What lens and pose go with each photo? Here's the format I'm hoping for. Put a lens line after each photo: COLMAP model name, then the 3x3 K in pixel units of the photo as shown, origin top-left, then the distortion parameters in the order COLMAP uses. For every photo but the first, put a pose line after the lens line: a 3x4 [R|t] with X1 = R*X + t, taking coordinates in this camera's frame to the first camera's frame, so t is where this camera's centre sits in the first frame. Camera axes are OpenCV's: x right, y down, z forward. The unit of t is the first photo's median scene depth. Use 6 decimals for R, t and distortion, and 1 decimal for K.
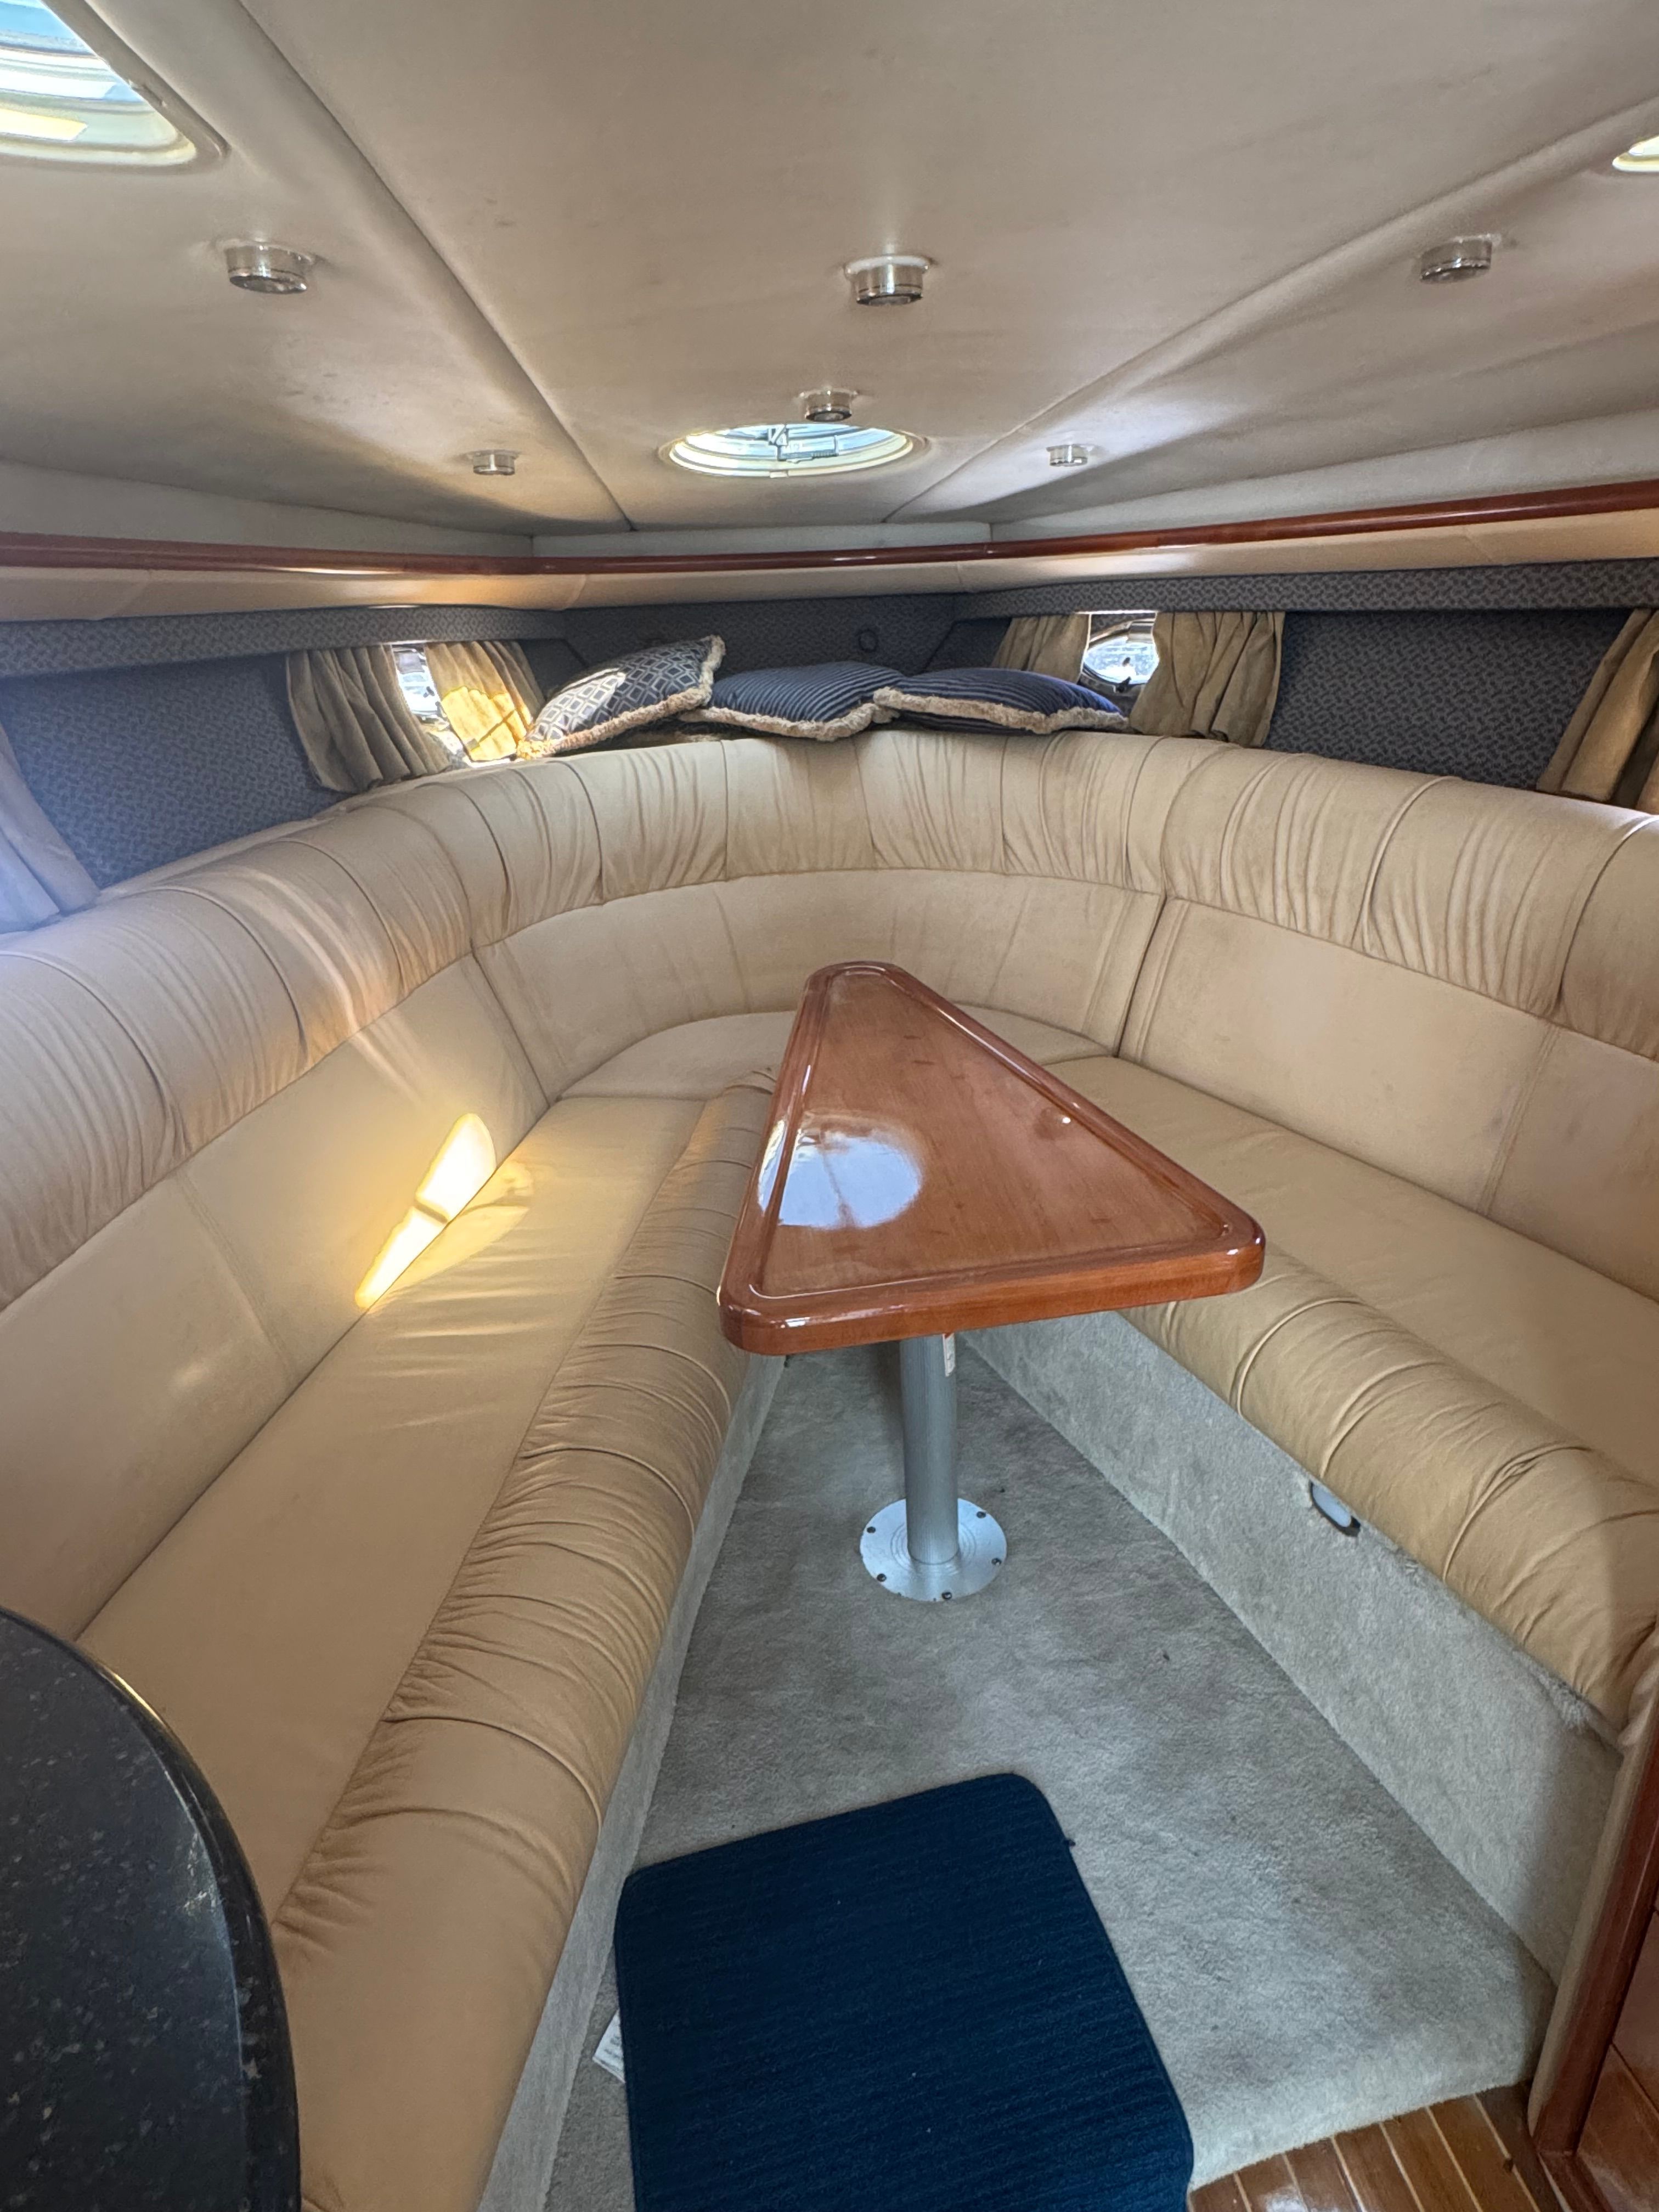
lens RADIAL K [[1312.2, 0, 834.7], [0, 1312.2, 1105.3], [0, 0, 1]] dist [-0.004822, 0.000466]
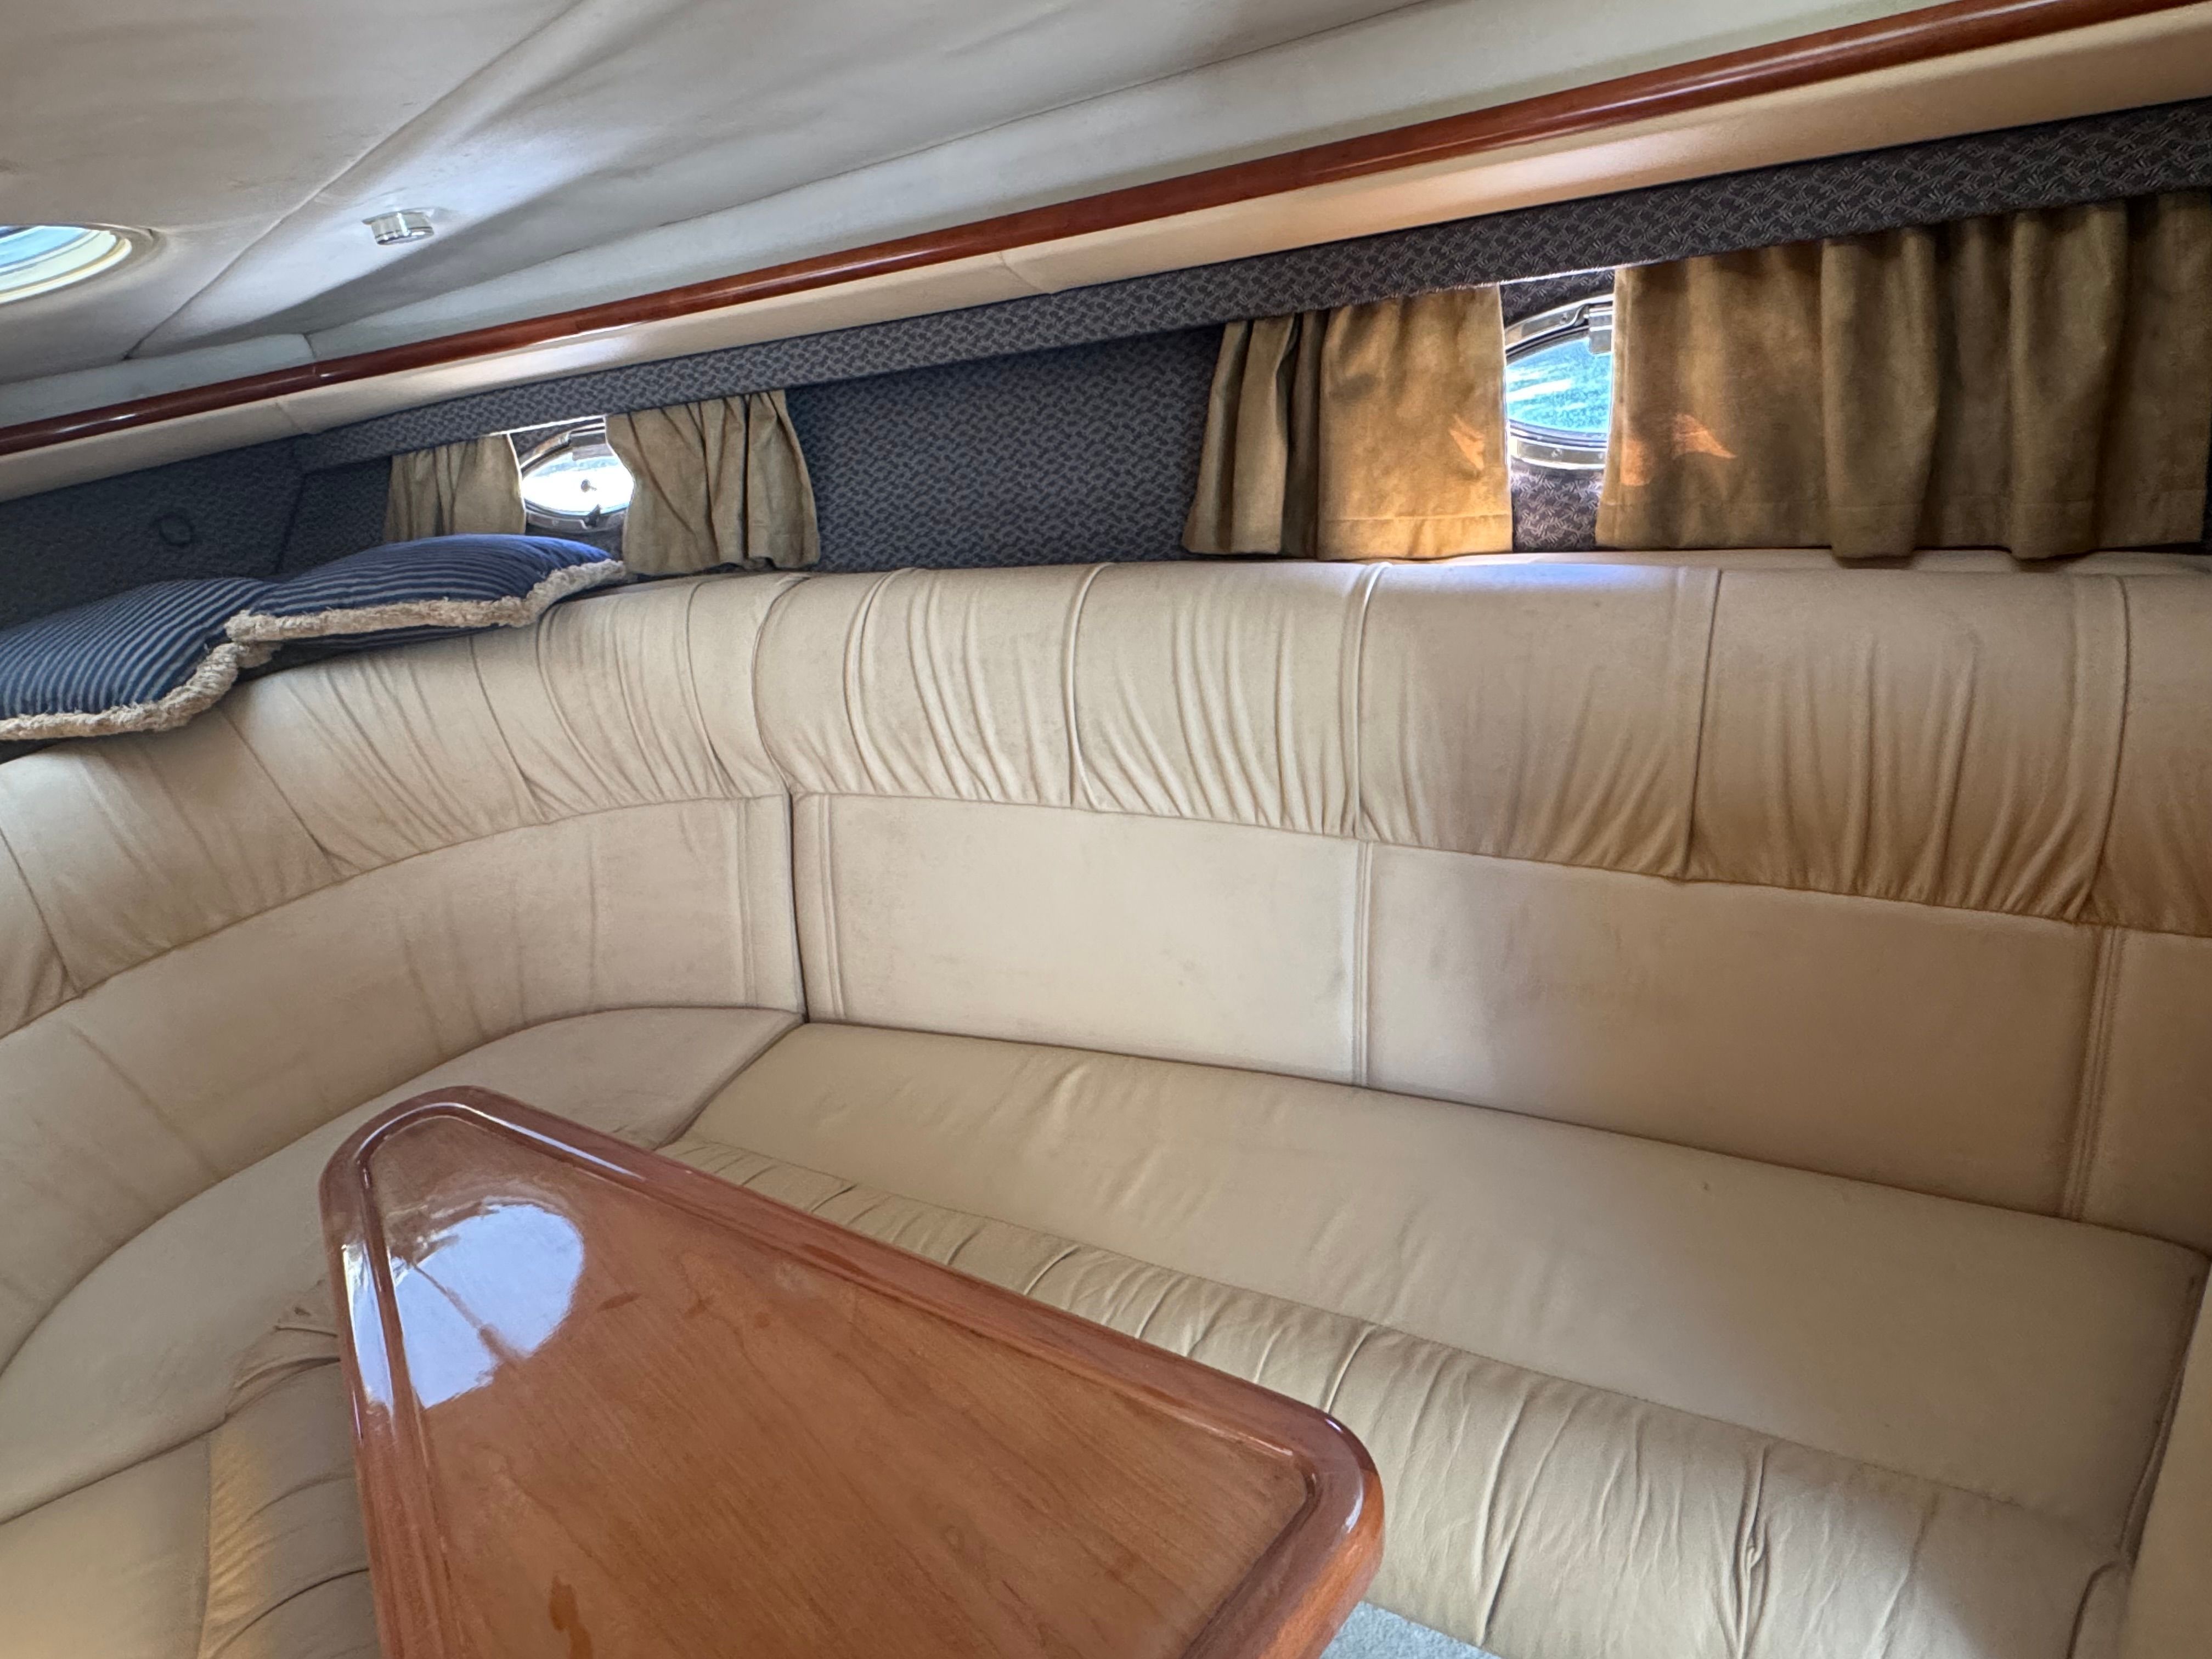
lens RADIAL K [[1312.2, 0, 1096.0], [0, 1312.2, 831.9], [0, 0, 1]] dist [-0.004822, 0.000466]
pose [[0.791783, -0.356026, 0.496311, 0.014463], [0.356956, 0.929071, 0.097000, -0.139572], [-0.495643, 0.100358, 0.862709, 0.262930]]
